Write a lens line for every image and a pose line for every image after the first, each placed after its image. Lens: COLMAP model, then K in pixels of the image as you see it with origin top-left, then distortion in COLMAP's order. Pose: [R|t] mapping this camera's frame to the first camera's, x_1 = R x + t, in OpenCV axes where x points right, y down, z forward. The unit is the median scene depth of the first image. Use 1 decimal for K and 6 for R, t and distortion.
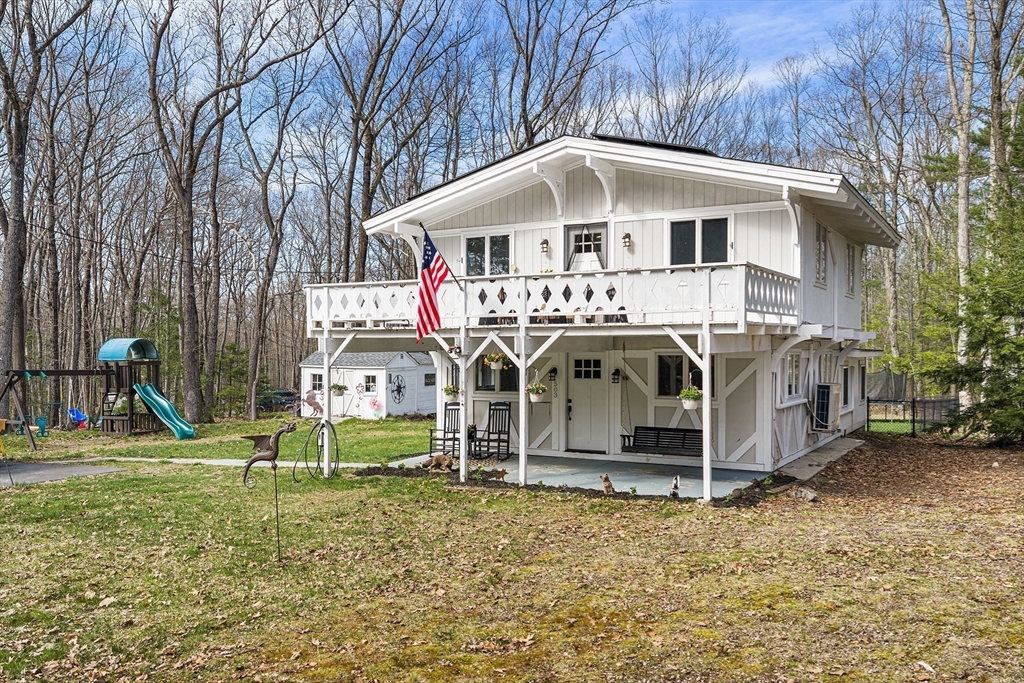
lens RADIAL K [[877.4, 0, 512.0], [0, 877.4, 341.5], [0, 0, 1]] dist [0.006492, 0.001229]
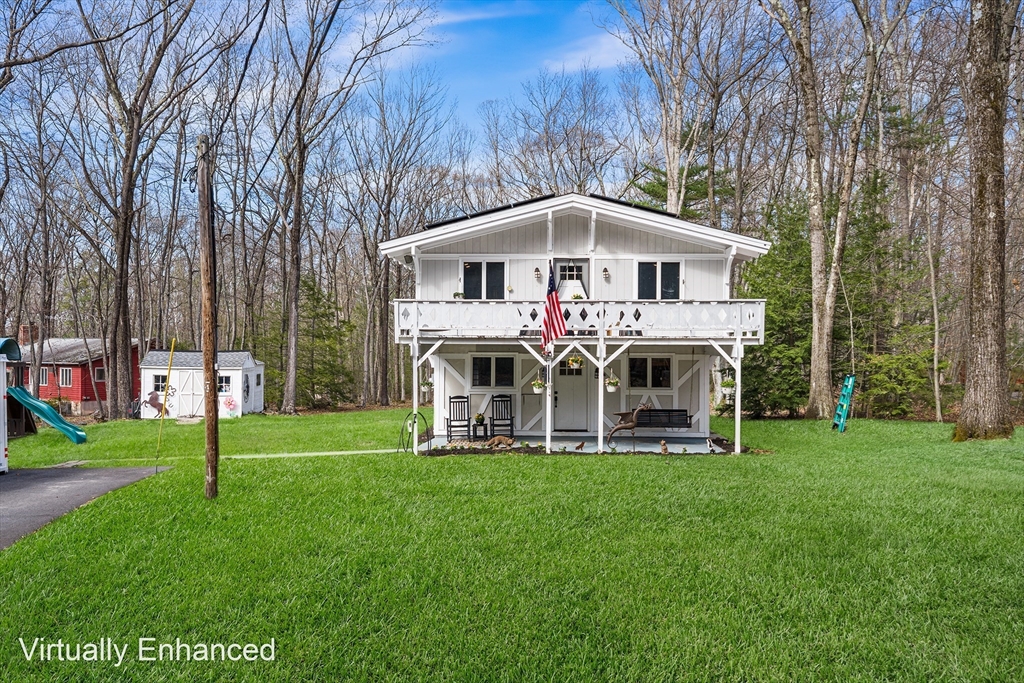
lens RADIAL K [[877.4, 0, 512.0], [0, 877.4, 341.5], [0, 0, 1]] dist [0.006492, 0.001229]
pose [[0.872975, 0.008969, 0.487682, -0.657829], [-0.009393, 0.999955, -0.001577, -0.006120], [-0.487674, -0.003204, 0.873020, -0.114746]]
